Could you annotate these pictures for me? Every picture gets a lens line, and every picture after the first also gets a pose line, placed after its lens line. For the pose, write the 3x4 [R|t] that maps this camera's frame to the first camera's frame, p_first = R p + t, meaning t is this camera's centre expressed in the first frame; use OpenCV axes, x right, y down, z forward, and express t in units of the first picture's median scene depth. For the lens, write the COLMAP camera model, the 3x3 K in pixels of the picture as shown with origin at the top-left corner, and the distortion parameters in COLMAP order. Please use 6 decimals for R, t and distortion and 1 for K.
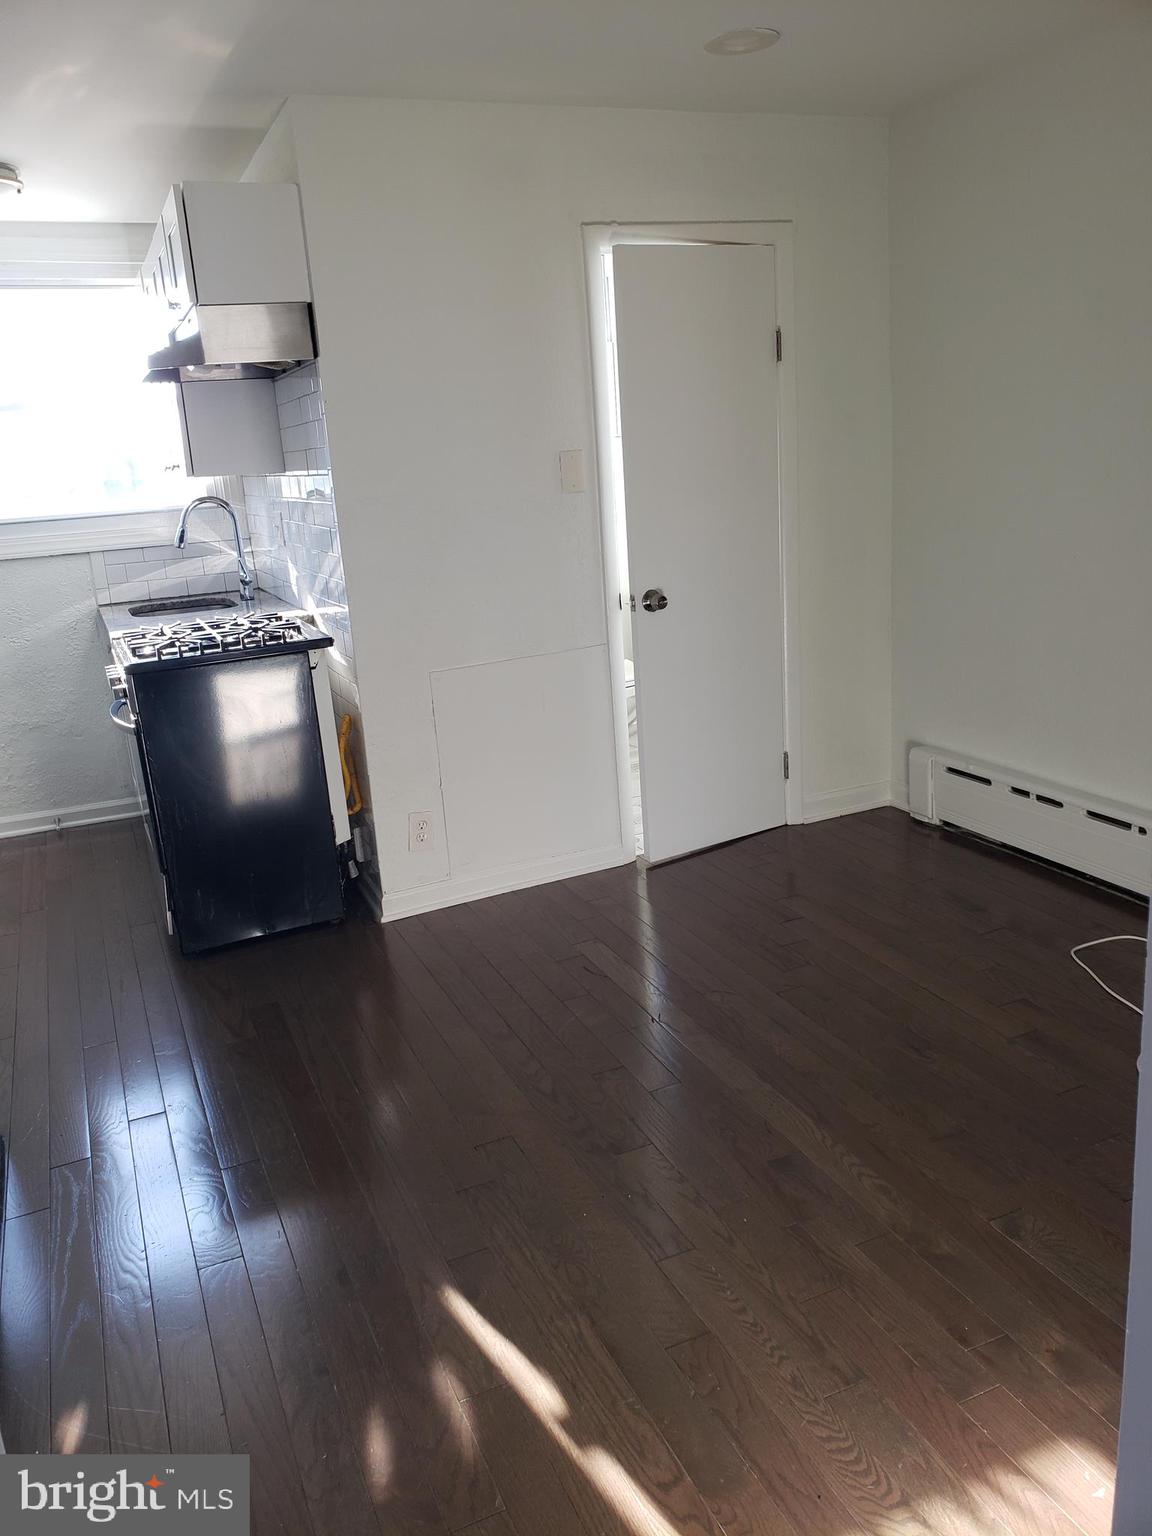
lens RADIAL K [[1197.4, 0, 566.7], [0, 1197.4, 766.4], [0, 0, 1]] dist [0.030156, -0.011208]
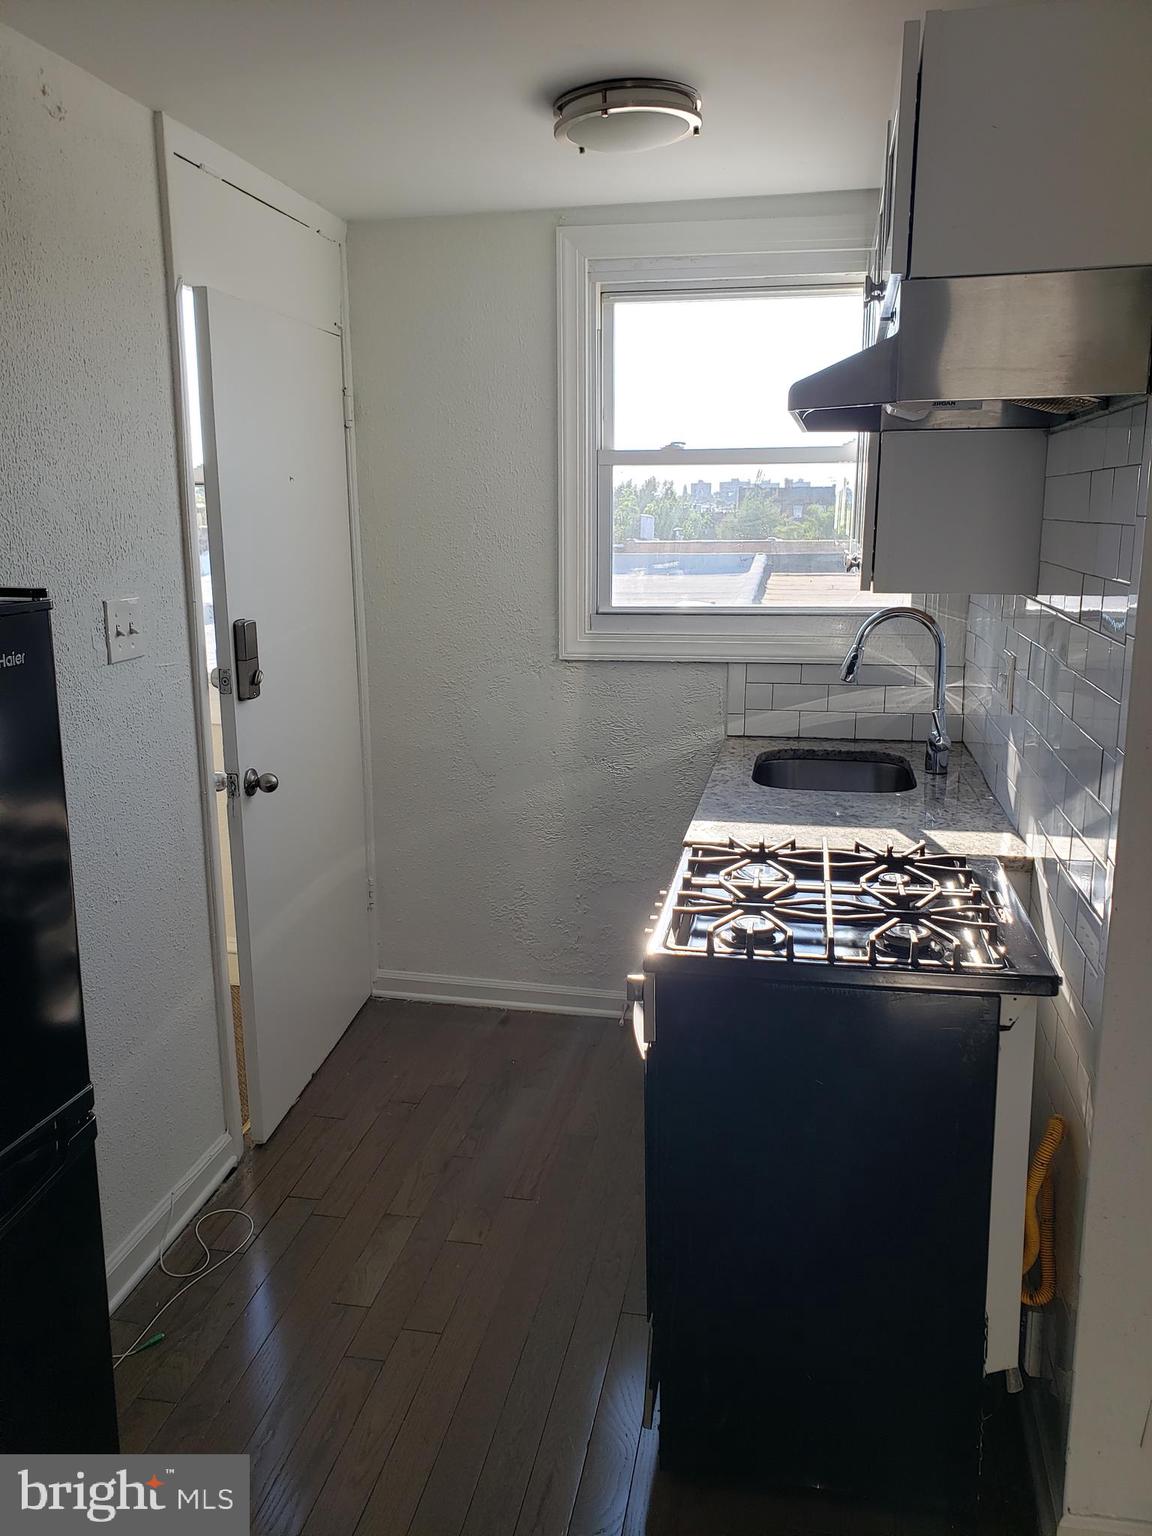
lens RADIAL K [[1197.4, 0, 566.7], [0, 1197.4, 763.0], [0, 0, 1]] dist [0.030156, -0.011208]
pose [[0.822551, 0.178836, -0.539840, -0.089682], [-0.194025, 0.980562, 0.029201, -0.130333], [0.534569, 0.080723, 0.841261, 0.385170]]
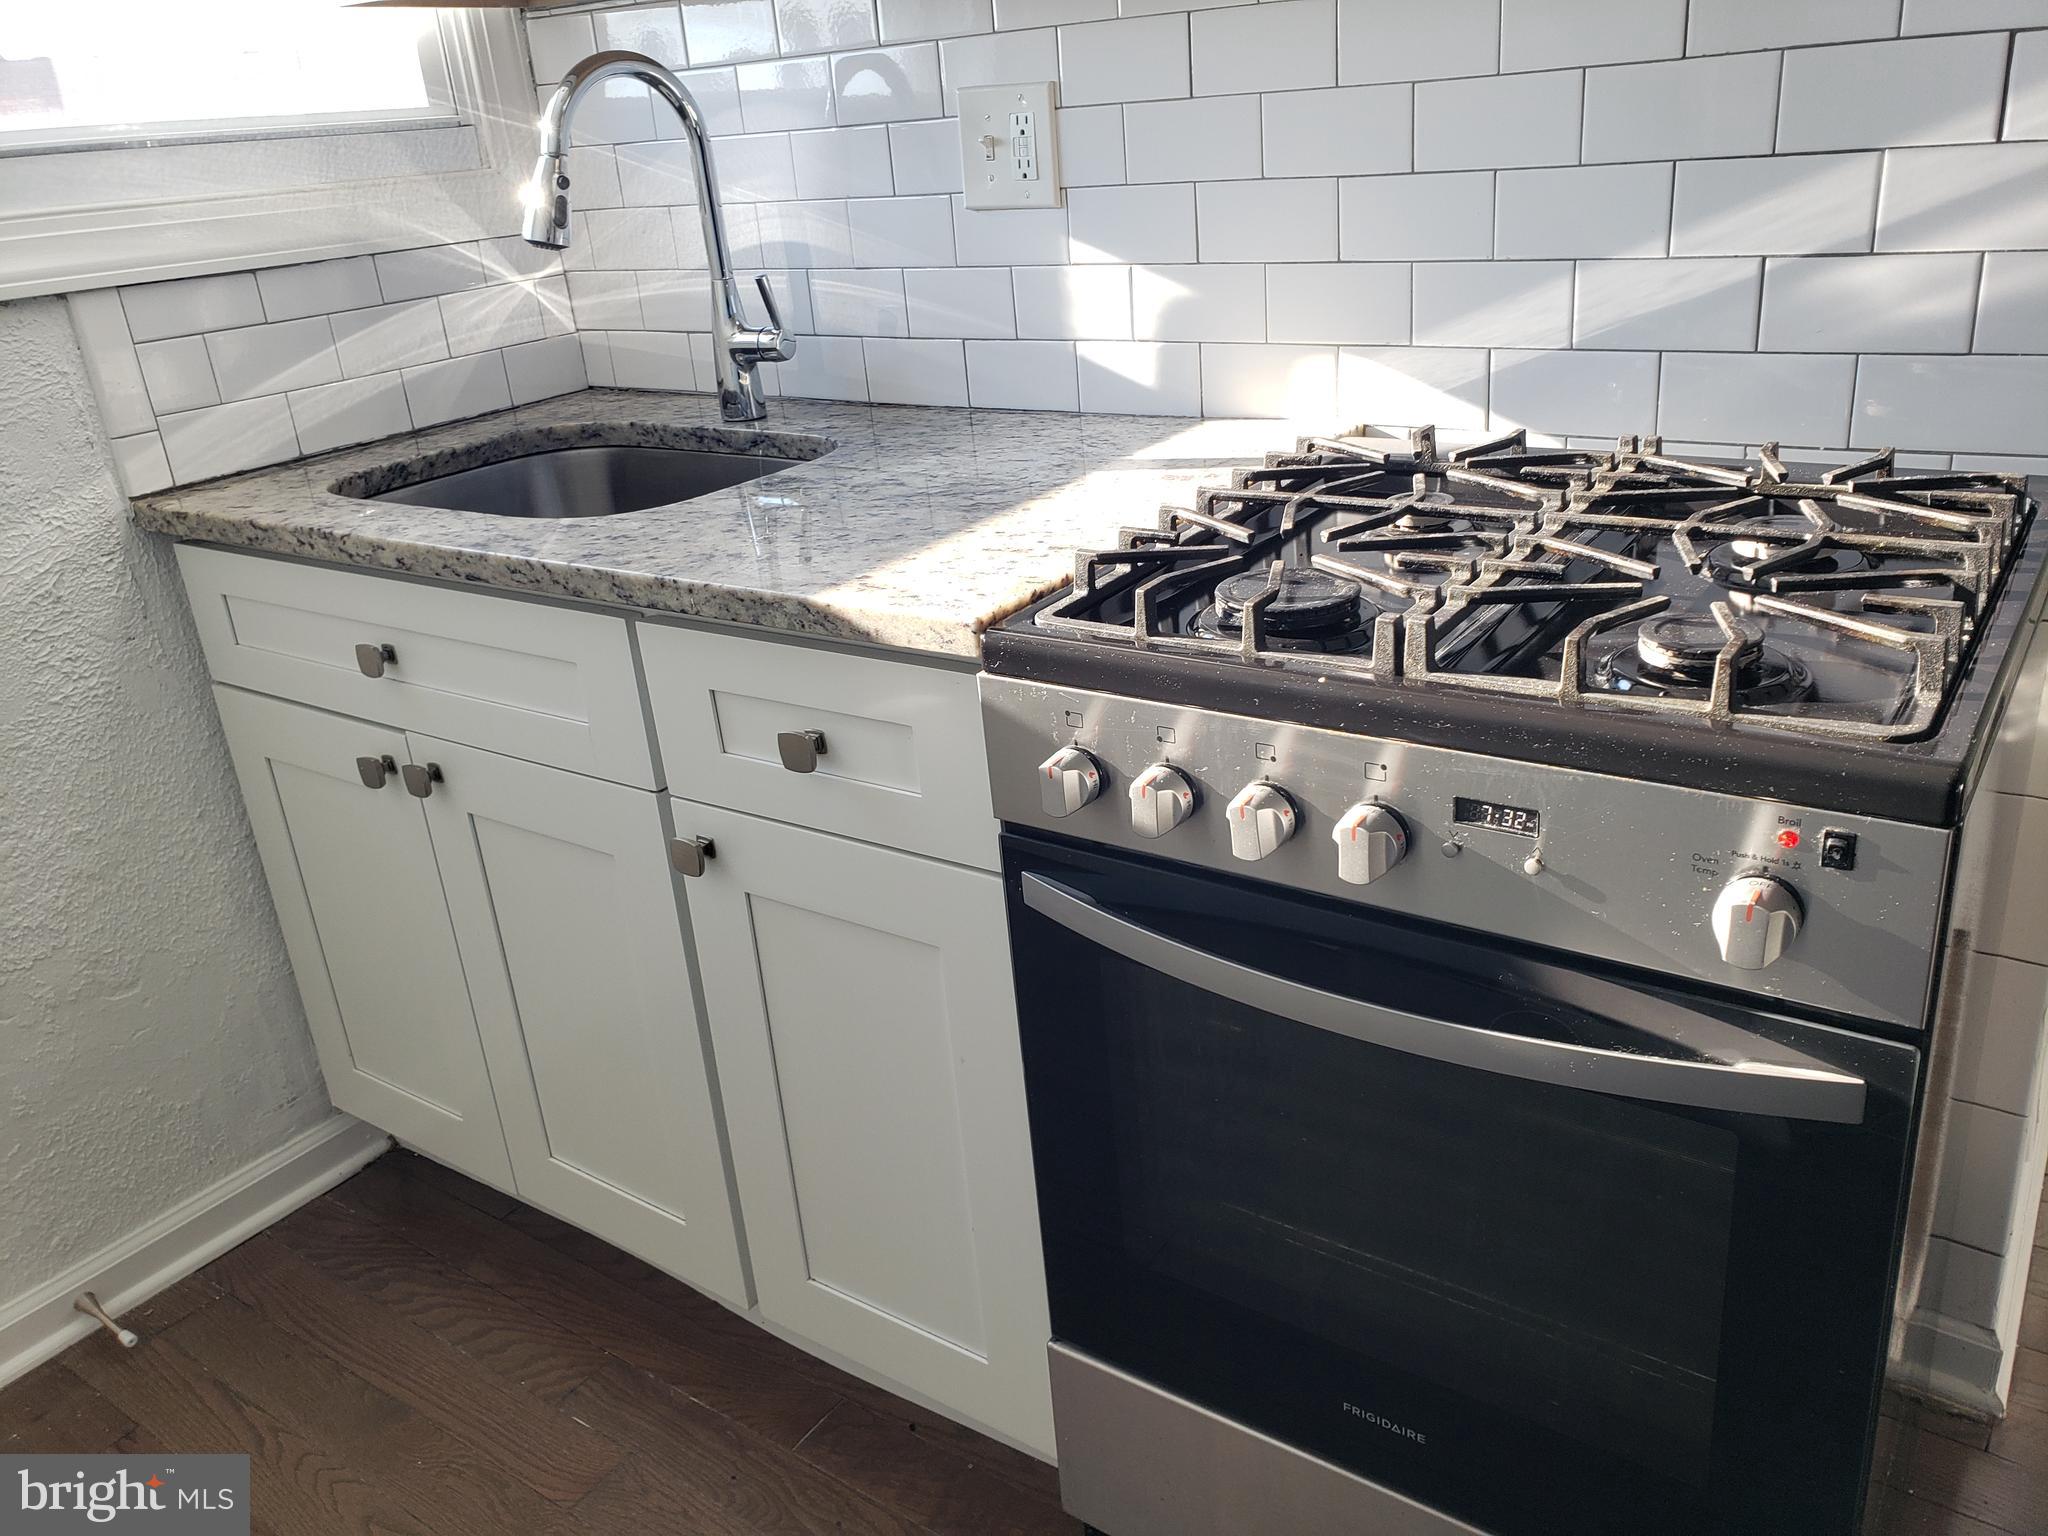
lens RADIAL K [[1596.5, 0, 1027.0], [0, 1596.5, 744.8], [0, 0, 1]] dist [0.030156, -0.011208]
pose [[0.851145, -0.199665, 0.485475, -0.436672], [0.158181, 0.979405, 0.125481, -0.102038], [-0.500531, -0.030009, 0.865198, 0.640074]]
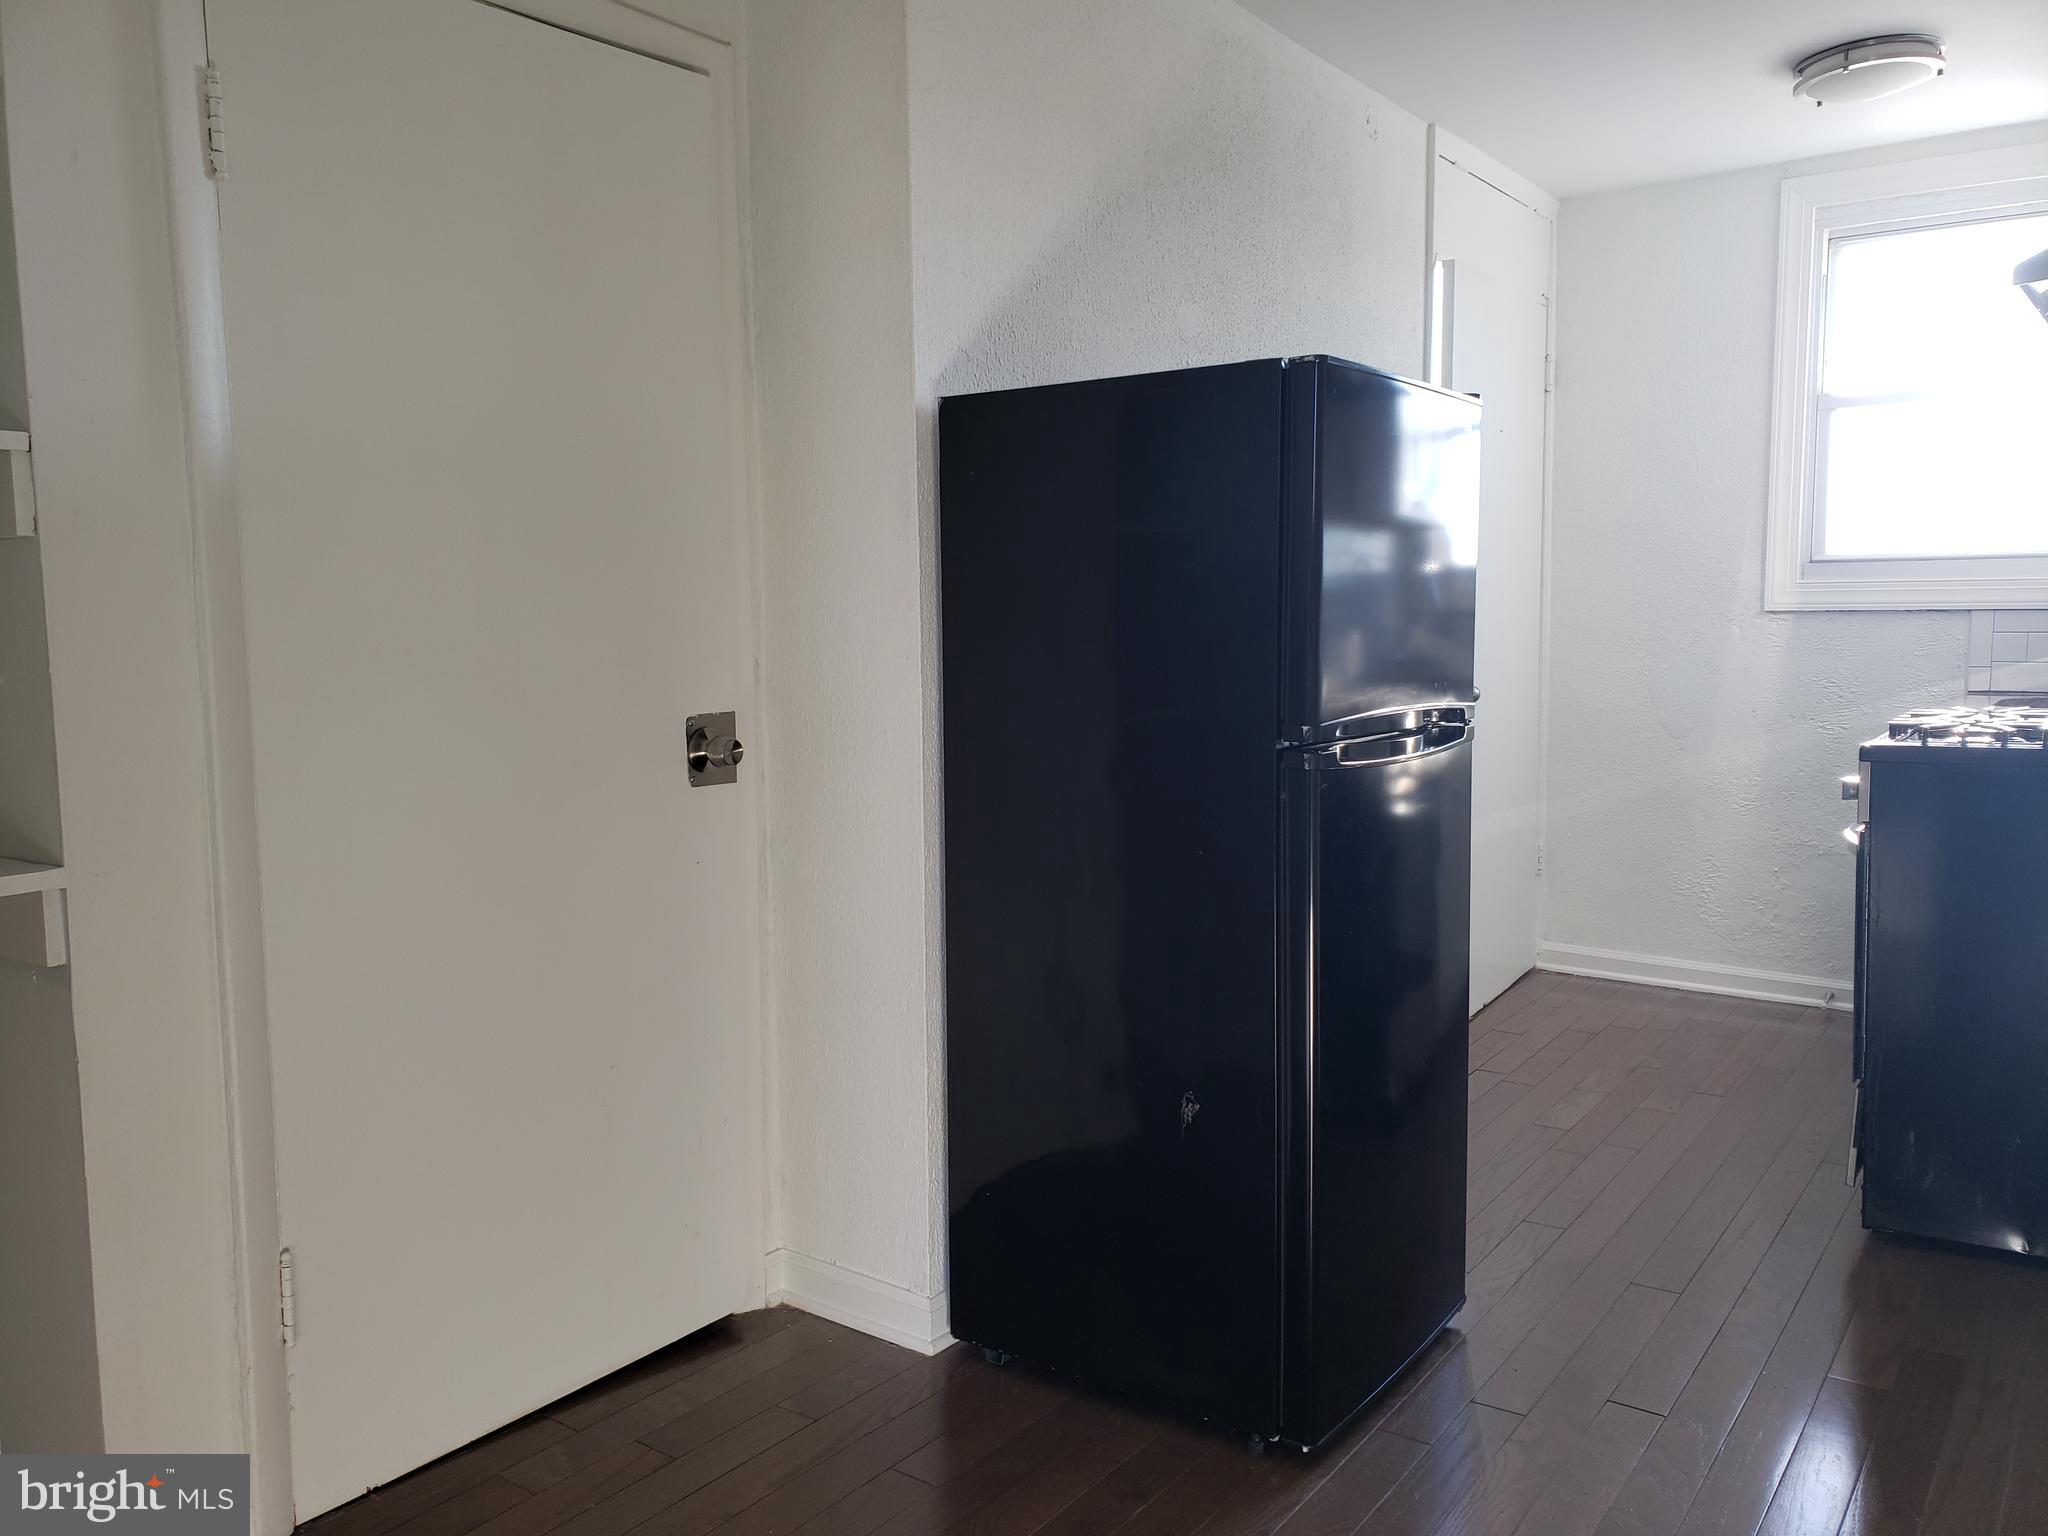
lens RADIAL K [[1596.5, 0, 1014.7], [0, 1596.5, 767.9], [0, 0, 1]] dist [0.030156, -0.011208]
pose [[0.519365, 0.145252, -0.842118, 0.089078], [-0.242130, 0.970077, 0.017993, 0.016329], [0.819532, 0.194557, 0.538994, 0.127212]]
